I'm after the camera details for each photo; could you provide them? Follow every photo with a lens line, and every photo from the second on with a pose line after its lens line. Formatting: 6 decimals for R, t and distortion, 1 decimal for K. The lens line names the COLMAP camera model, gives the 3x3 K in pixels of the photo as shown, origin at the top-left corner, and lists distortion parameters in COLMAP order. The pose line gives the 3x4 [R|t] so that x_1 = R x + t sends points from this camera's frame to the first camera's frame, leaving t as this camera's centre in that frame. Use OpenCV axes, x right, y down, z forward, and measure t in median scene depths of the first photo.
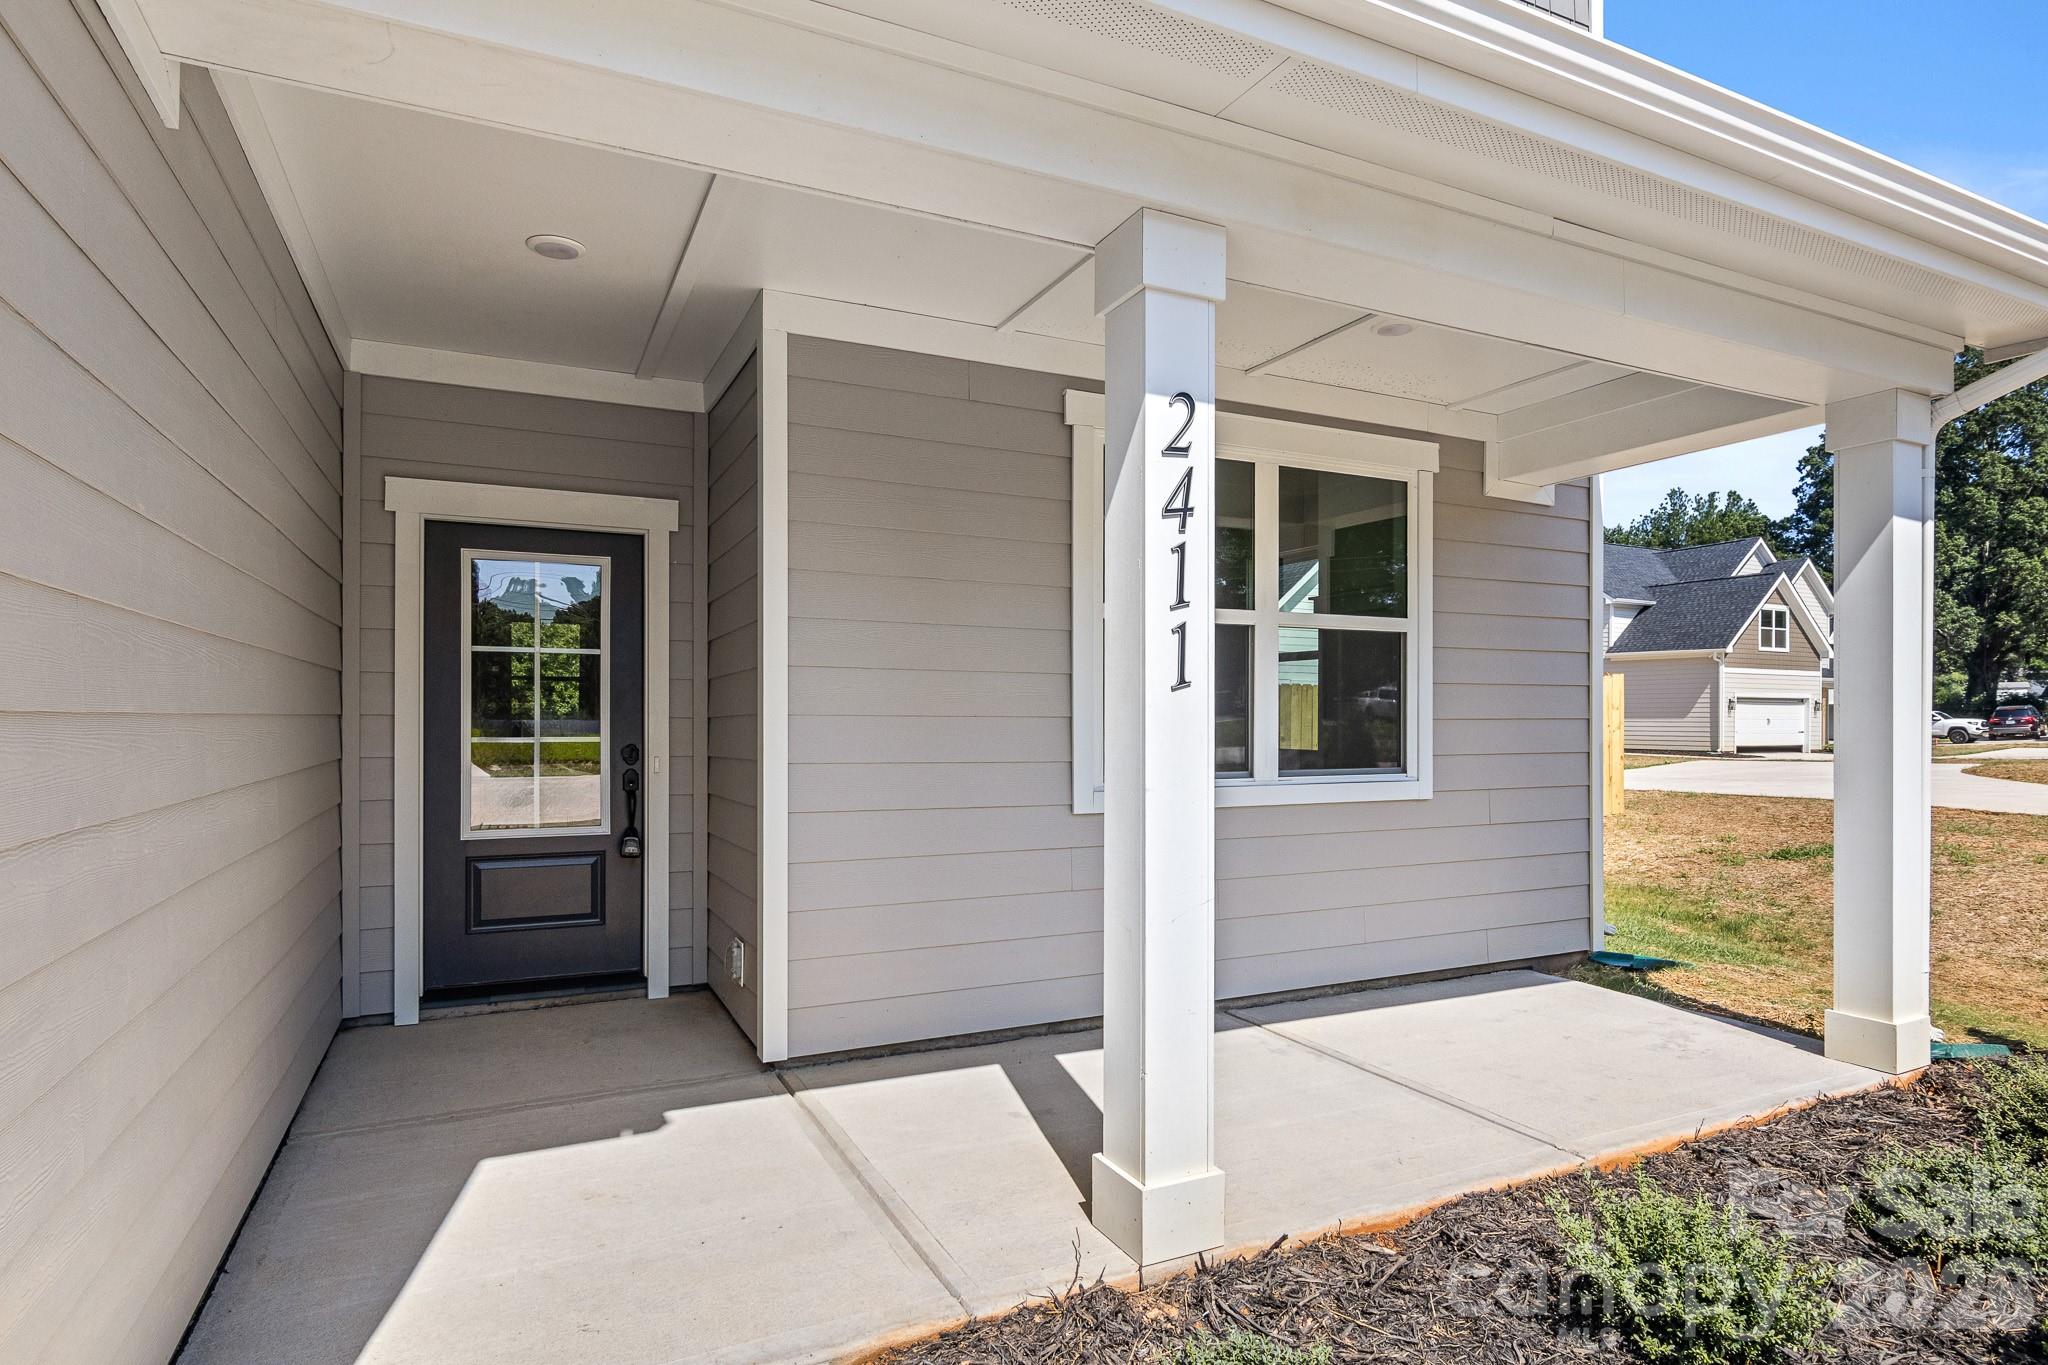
lens RADIAL K [[1108.7, 0, 1025.5], [0, 1108.7, 695.0], [0, 0, 1]] dist [-0.009694, 0.000347]
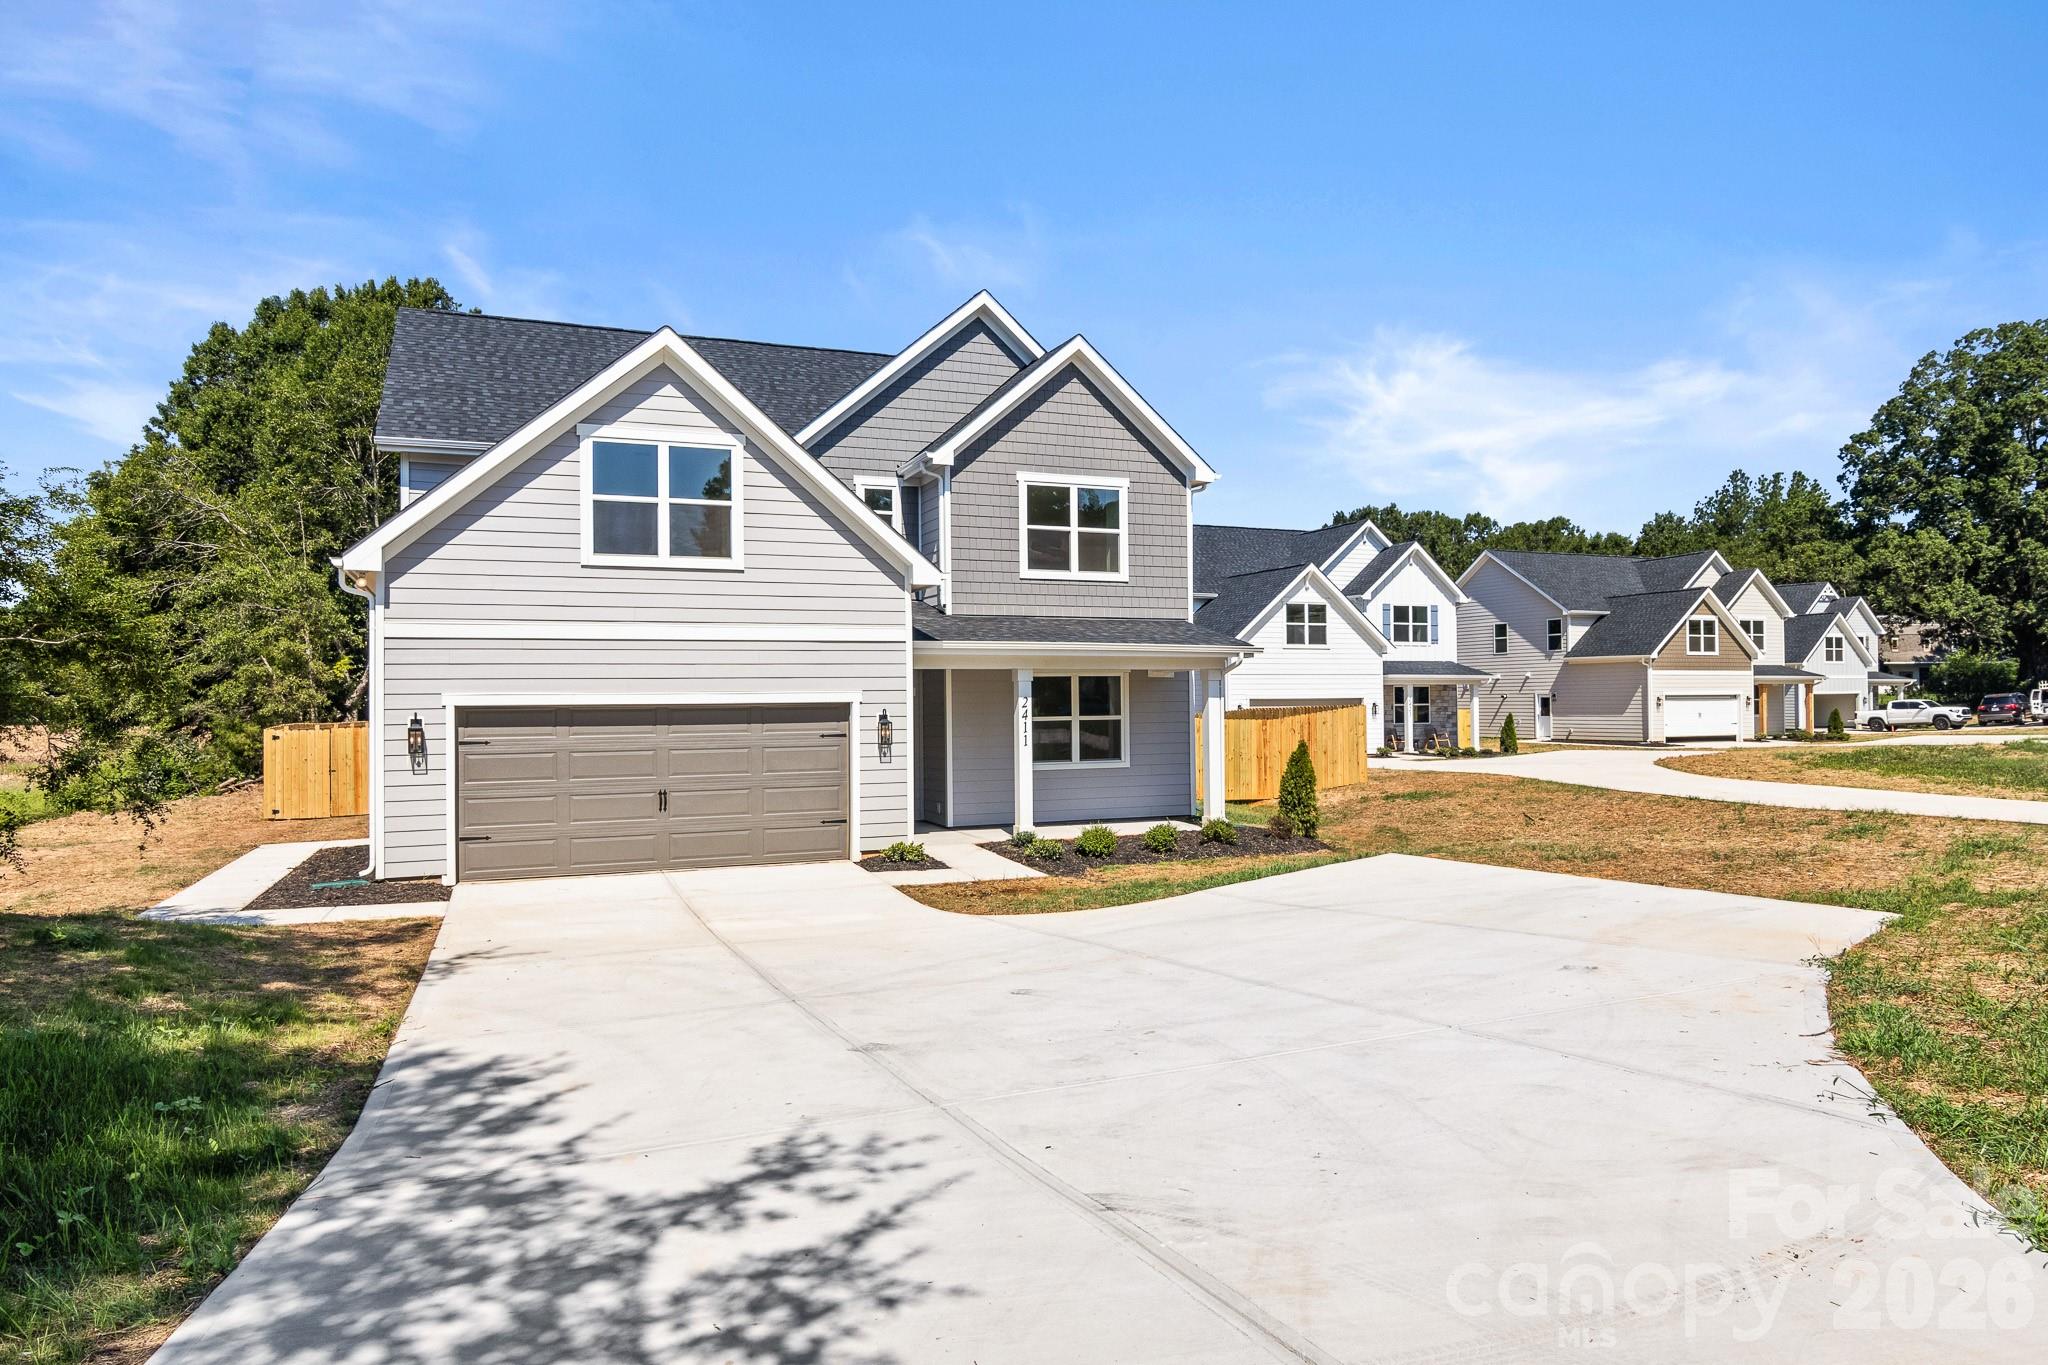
lens RADIAL K [[1323.7, 0, 1024.6], [0, 1323.7, 685.5], [0, 0, 1]] dist [-0.007347, 0.008664]
pose [[0.998488, -0.014325, -0.053065, 0.034659], [0.014660, 0.999875, 0.005930, -0.025283], [0.052973, -0.006699, 0.998573, -0.418560]]
